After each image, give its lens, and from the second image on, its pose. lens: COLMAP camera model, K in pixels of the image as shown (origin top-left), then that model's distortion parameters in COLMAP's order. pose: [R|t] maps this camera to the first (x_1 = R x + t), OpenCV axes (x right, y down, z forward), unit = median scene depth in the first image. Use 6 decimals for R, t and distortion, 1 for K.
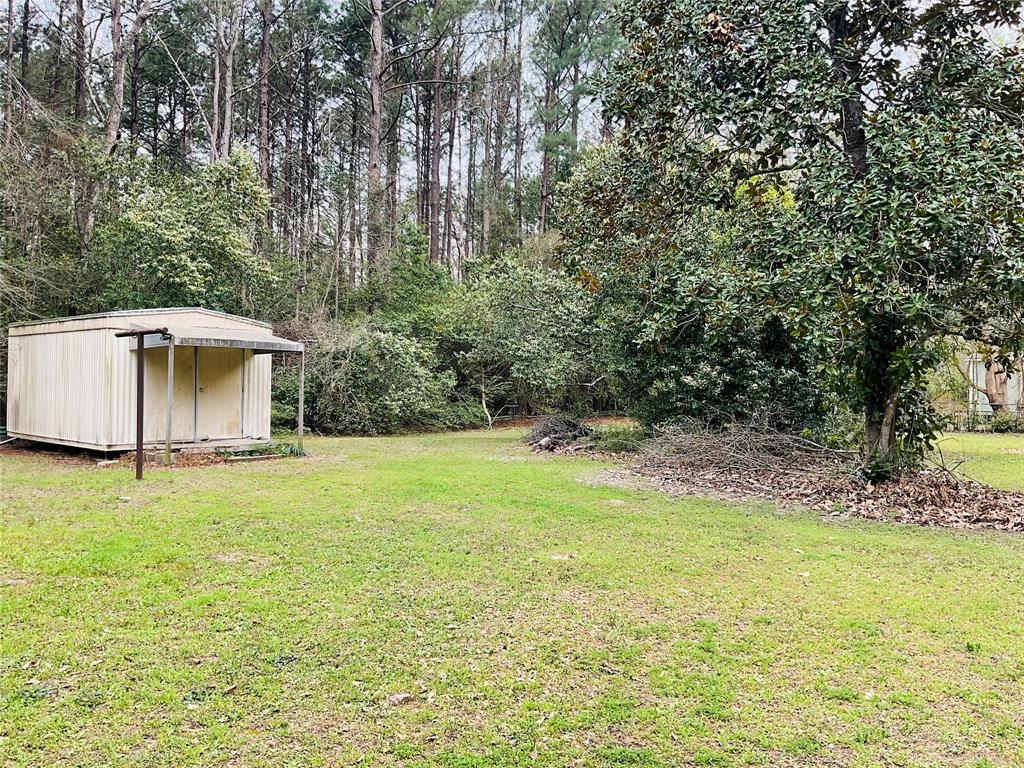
lens RADIAL K [[844.3, 0, 508.4], [0, 844.3, 383.7], [0, 0, 1]] dist [0.119230, -0.245156]
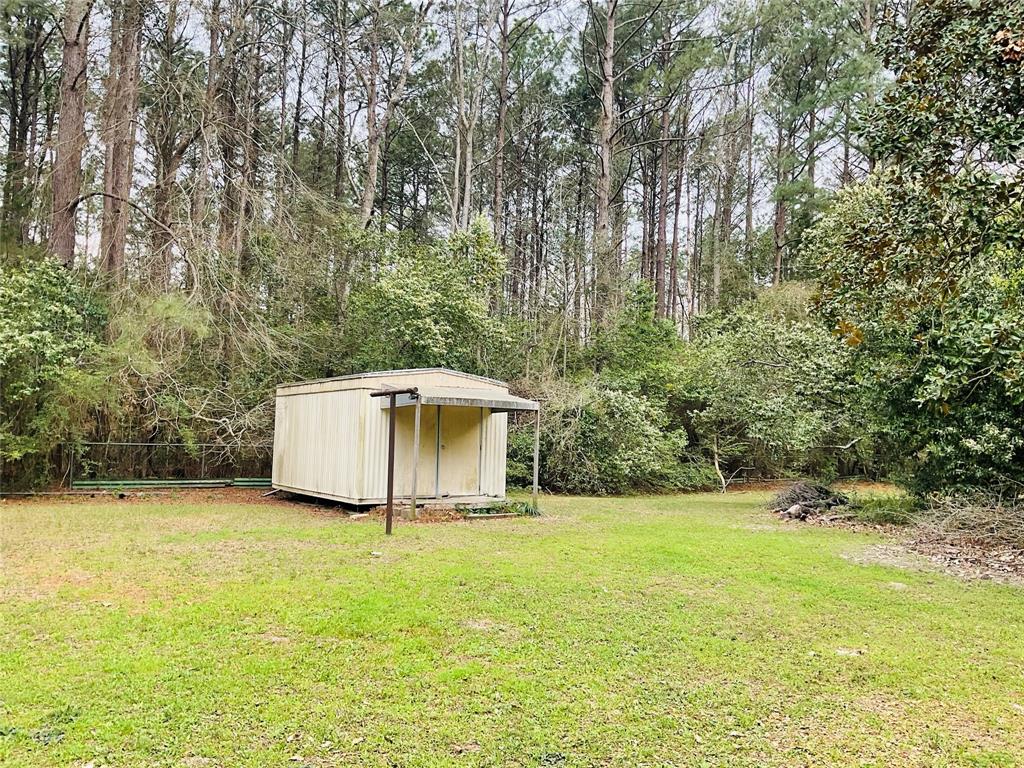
lens RADIAL K [[842.6, 0, 509.9], [0, 842.6, 382.5], [0, 0, 1]] dist [0.123483, -0.238644]
pose [[0.967051, -0.006887, -0.254489, -0.018823], [-0.011000, 0.997570, -0.068798, -0.001517], [0.254345, 0.069330, 0.964625, 0.025804]]
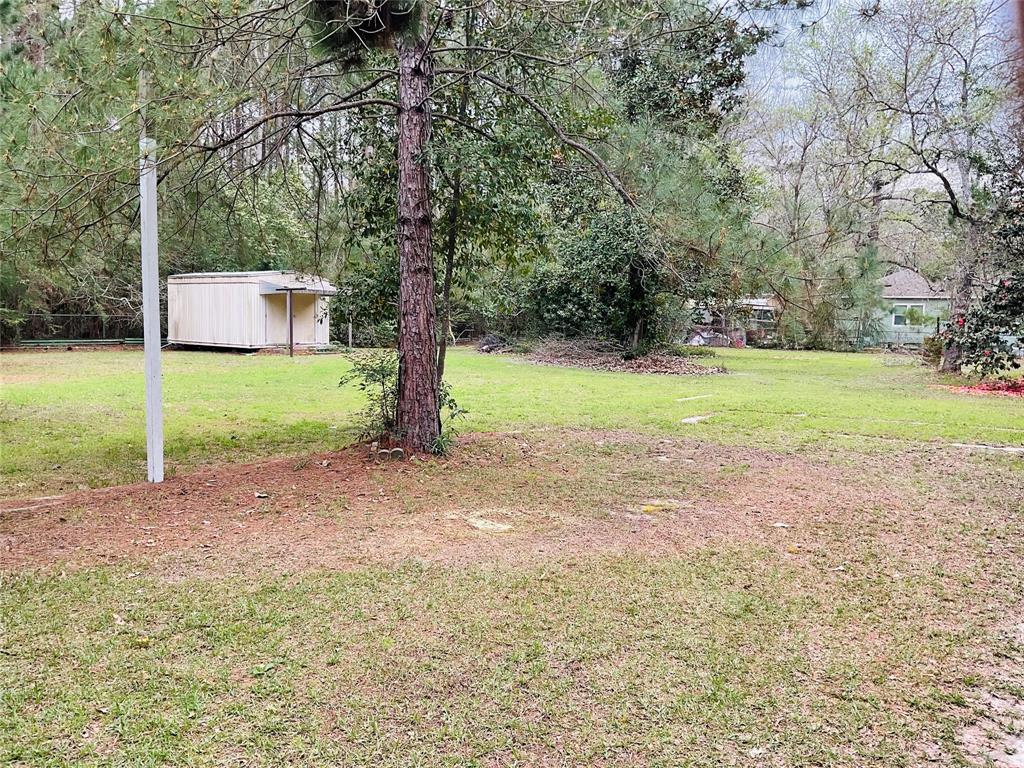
lens RADIAL K [[842.6, 0, 509.9], [0, 842.6, 382.5], [0, 0, 1]] dist [0.123483, -0.238644]
pose [[0.999102, 0.001576, 0.042333, 0.020286], [-0.004968, 0.996771, 0.080144, 0.000127], [-0.042070, -0.080283, 0.995884, -0.753004]]
